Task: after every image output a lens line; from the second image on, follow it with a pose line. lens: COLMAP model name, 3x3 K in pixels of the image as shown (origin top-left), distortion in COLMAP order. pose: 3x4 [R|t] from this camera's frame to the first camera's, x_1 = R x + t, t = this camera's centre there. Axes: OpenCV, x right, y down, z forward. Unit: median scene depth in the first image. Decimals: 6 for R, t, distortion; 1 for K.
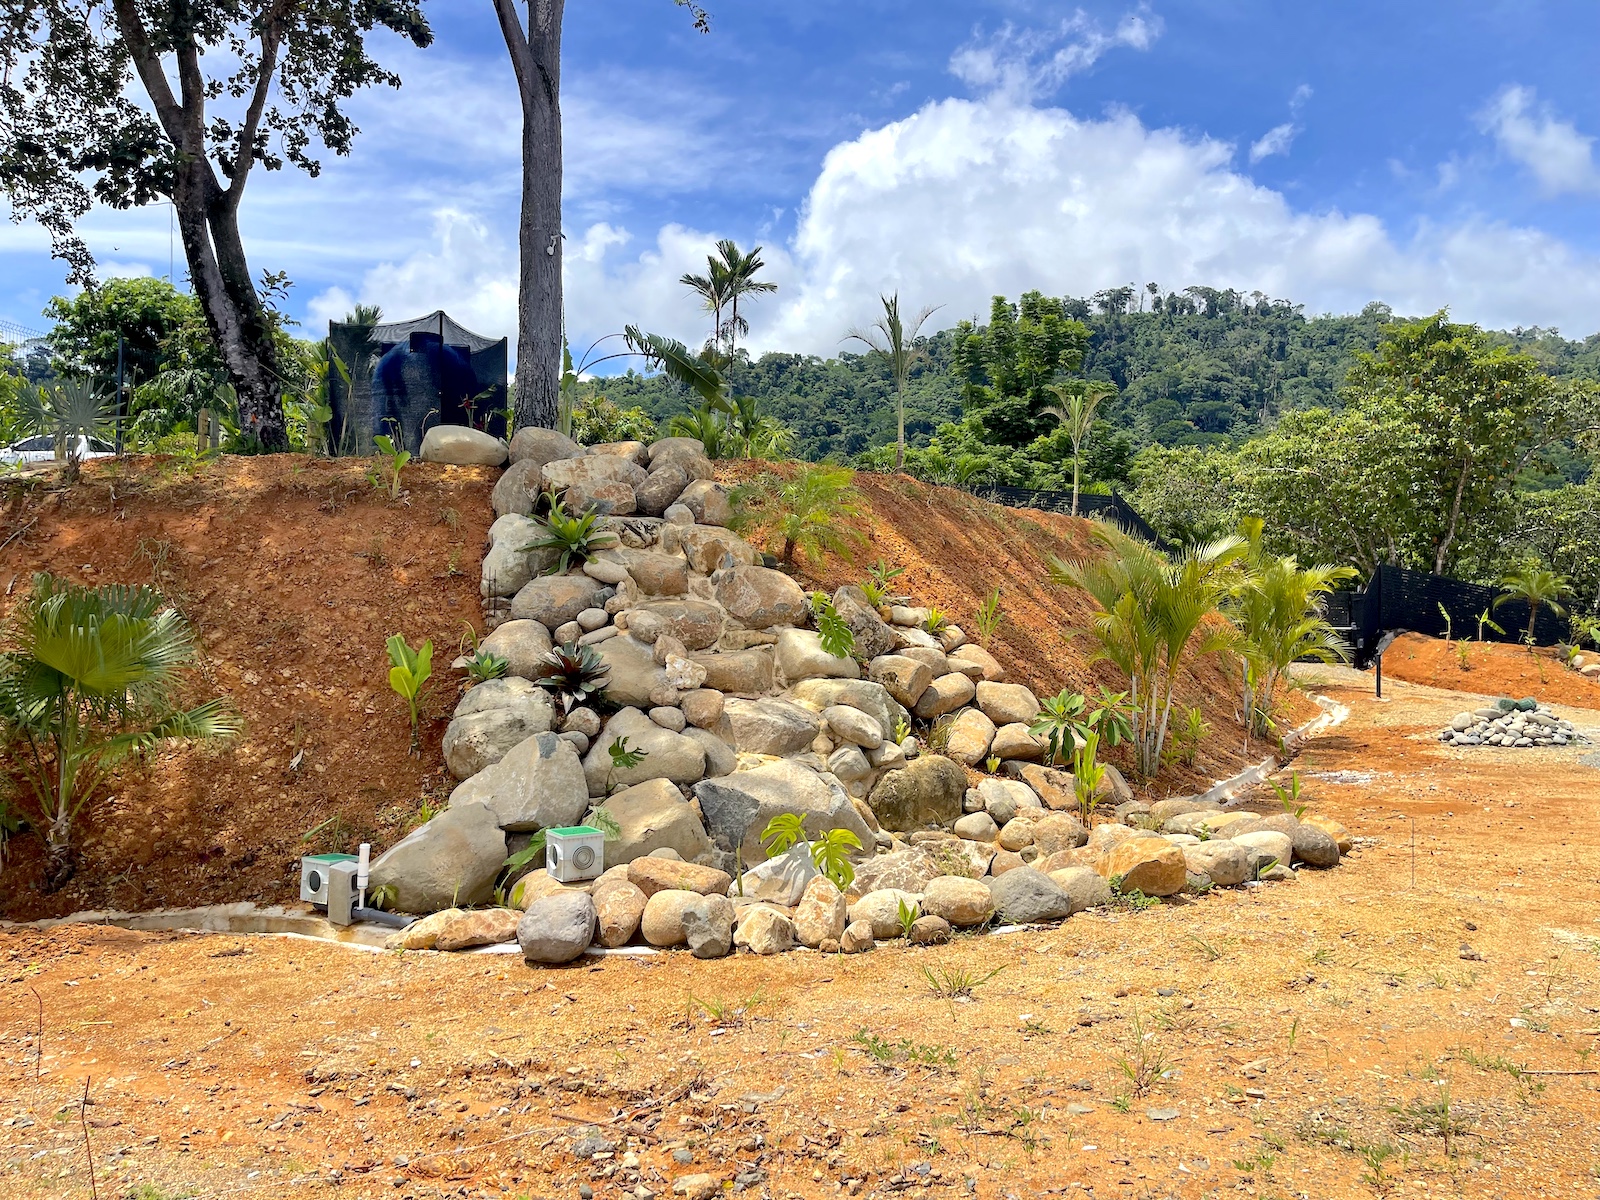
lens RADIAL K [[1167.8, 0, 800.6], [0, 1167.8, 640.2], [0, 0, 1]] dist [-0.004248, -0.002296]
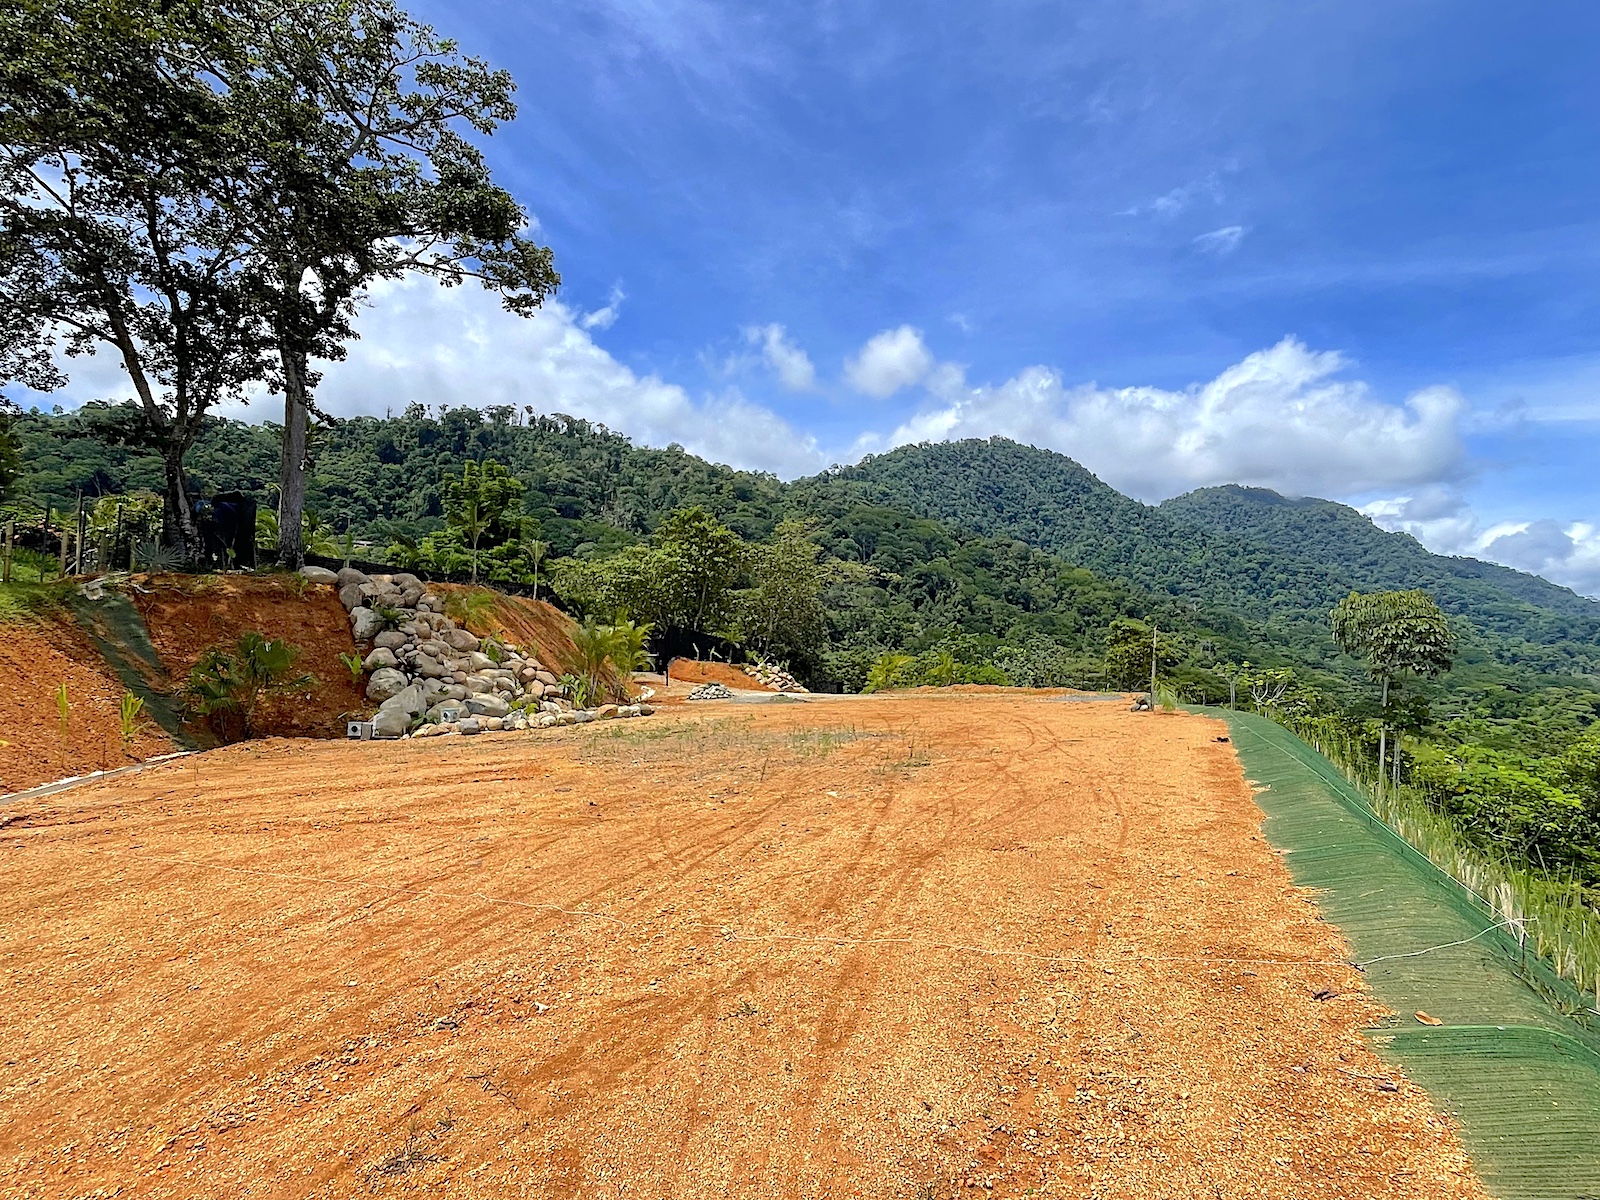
lens RADIAL K [[888.5, 0, 800.0], [0, 888.5, 600.0], [0, 0, 1]] dist [0.000105, 0.000197]
pose [[0.825756, 0.042798, 0.562401, -0.226054], [-0.001104, 0.997238, -0.074268, 0.009386], [-0.564026, 0.060706, 0.823523, -0.484218]]
